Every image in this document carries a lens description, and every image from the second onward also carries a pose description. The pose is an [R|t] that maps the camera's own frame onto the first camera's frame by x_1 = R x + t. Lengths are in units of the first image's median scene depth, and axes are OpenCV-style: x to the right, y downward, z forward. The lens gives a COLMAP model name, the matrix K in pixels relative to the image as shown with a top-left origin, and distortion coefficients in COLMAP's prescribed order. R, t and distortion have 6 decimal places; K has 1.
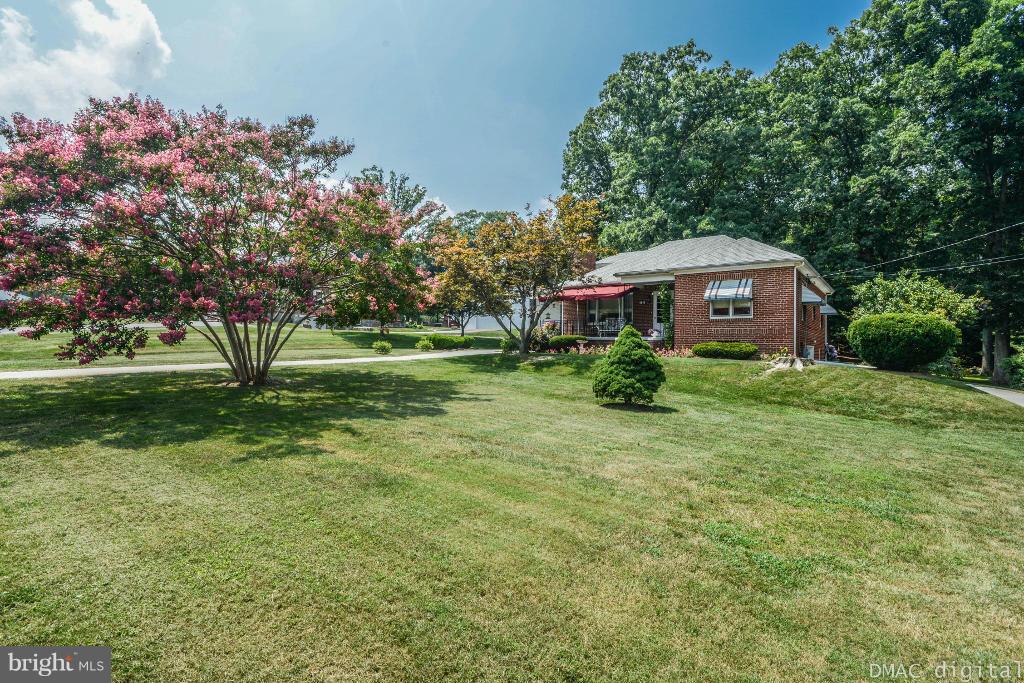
lens RADIAL K [[489.5, 0, 488.8], [0, 489.5, 341.6], [0, 0, 1]] dist [-0.000991, -0.000150]
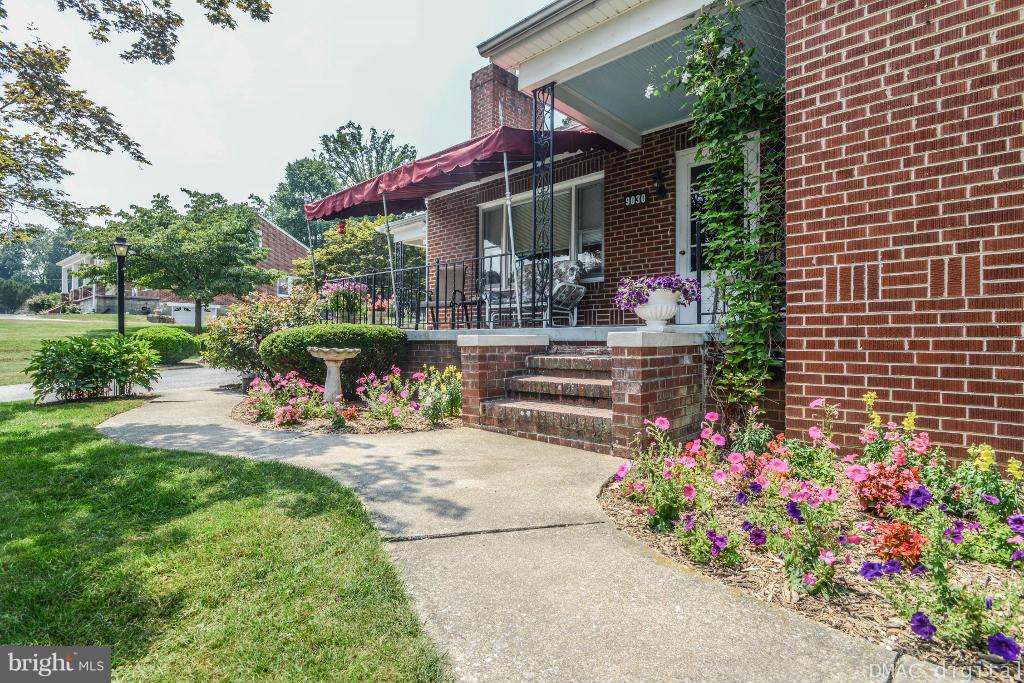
lens RADIAL K [[489.5, 0, 488.8], [0, 489.5, 341.6], [0, 0, 1]] dist [-0.000991, -0.000150]
pose [[0.993459, -0.009081, -0.113830, 0.258071], [0.010052, 0.999918, 0.007960, -0.004865], [0.113748, -0.009052, 0.993468, 0.707542]]
